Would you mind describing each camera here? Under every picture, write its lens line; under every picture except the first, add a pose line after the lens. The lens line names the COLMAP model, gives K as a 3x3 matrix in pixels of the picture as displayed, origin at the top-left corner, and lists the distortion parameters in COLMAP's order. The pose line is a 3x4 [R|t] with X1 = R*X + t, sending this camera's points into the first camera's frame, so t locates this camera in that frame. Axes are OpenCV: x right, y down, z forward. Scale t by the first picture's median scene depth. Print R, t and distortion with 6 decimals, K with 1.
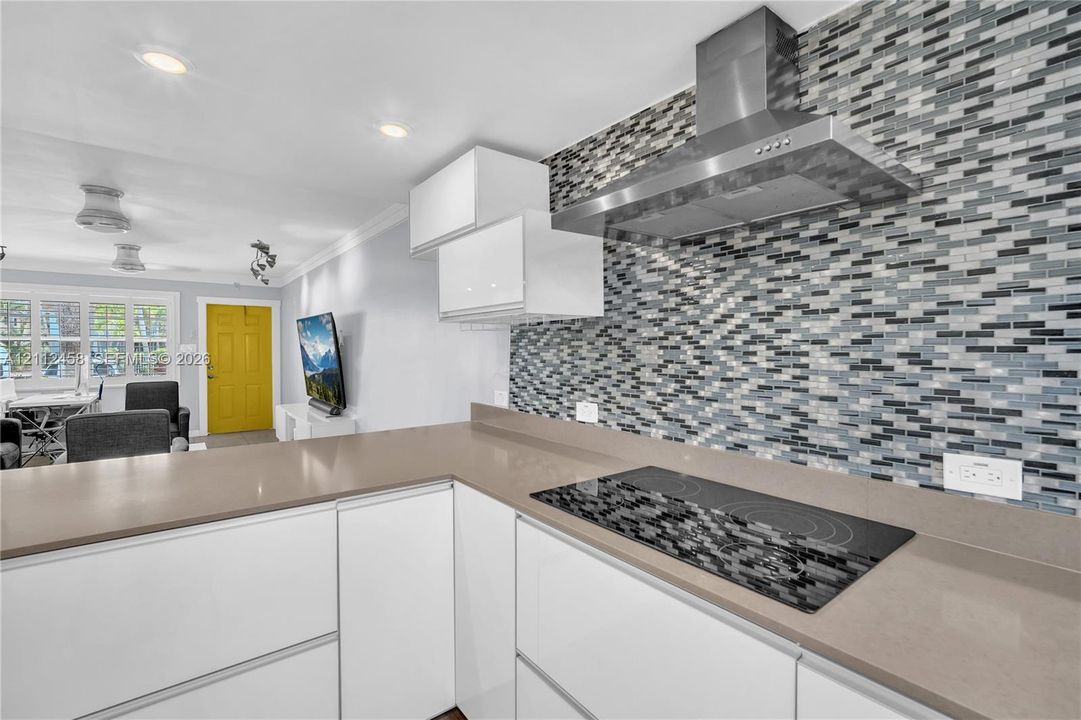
lens RADIAL K [[482.2, 0, 540.0], [0, 482.2, 348.4], [0, 0, 1]] dist [-0.009660, 0.002582]
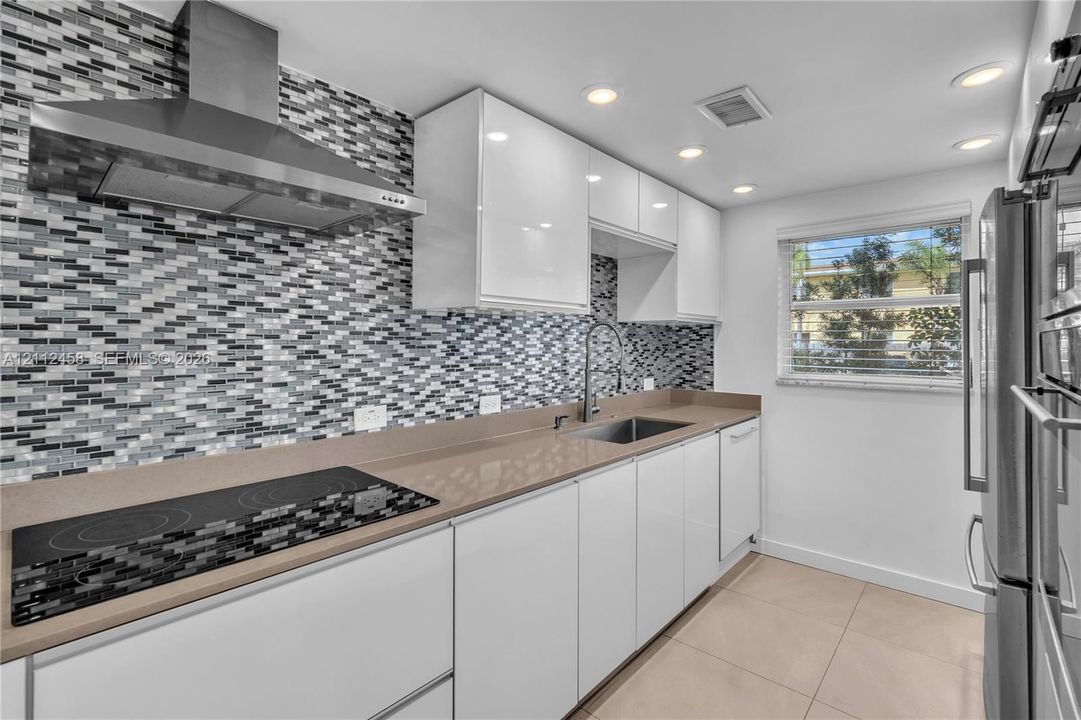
lens RADIAL K [[482.2, 0, 531.9], [0, 482.2, 343.7], [0, 0, 1]] dist [-0.009660, 0.002582]
pose [[-0.171170, 0.006527, 0.985220, -0.599012], [0.009782, 0.999940, -0.004925, 0.013823], [-0.985193, 0.008794, -0.171223, 0.523015]]
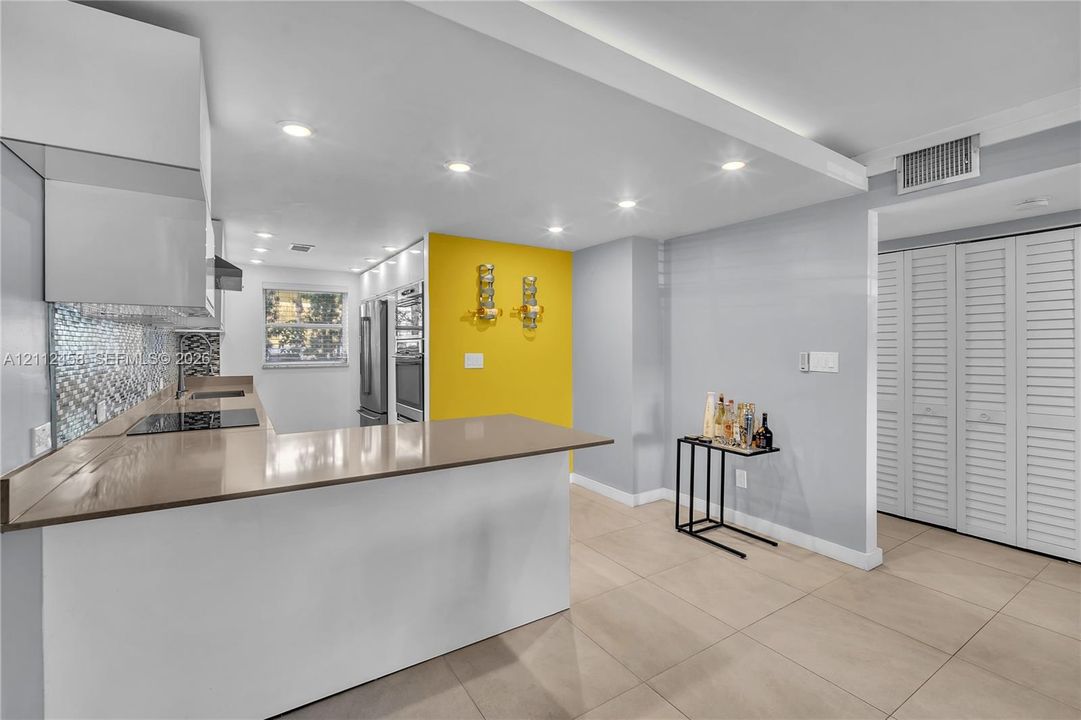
lens RADIAL K [[482.2, 0, 548.5], [0, 482.2, 345.1], [0, 0, 1]] dist [-0.009660, 0.002582]
pose [[-0.997174, 0.011115, 0.074295, -1.218327], [0.011723, 0.999901, 0.007752, 0.003525], [-0.074201, 0.008601, -0.997206, 2.634020]]
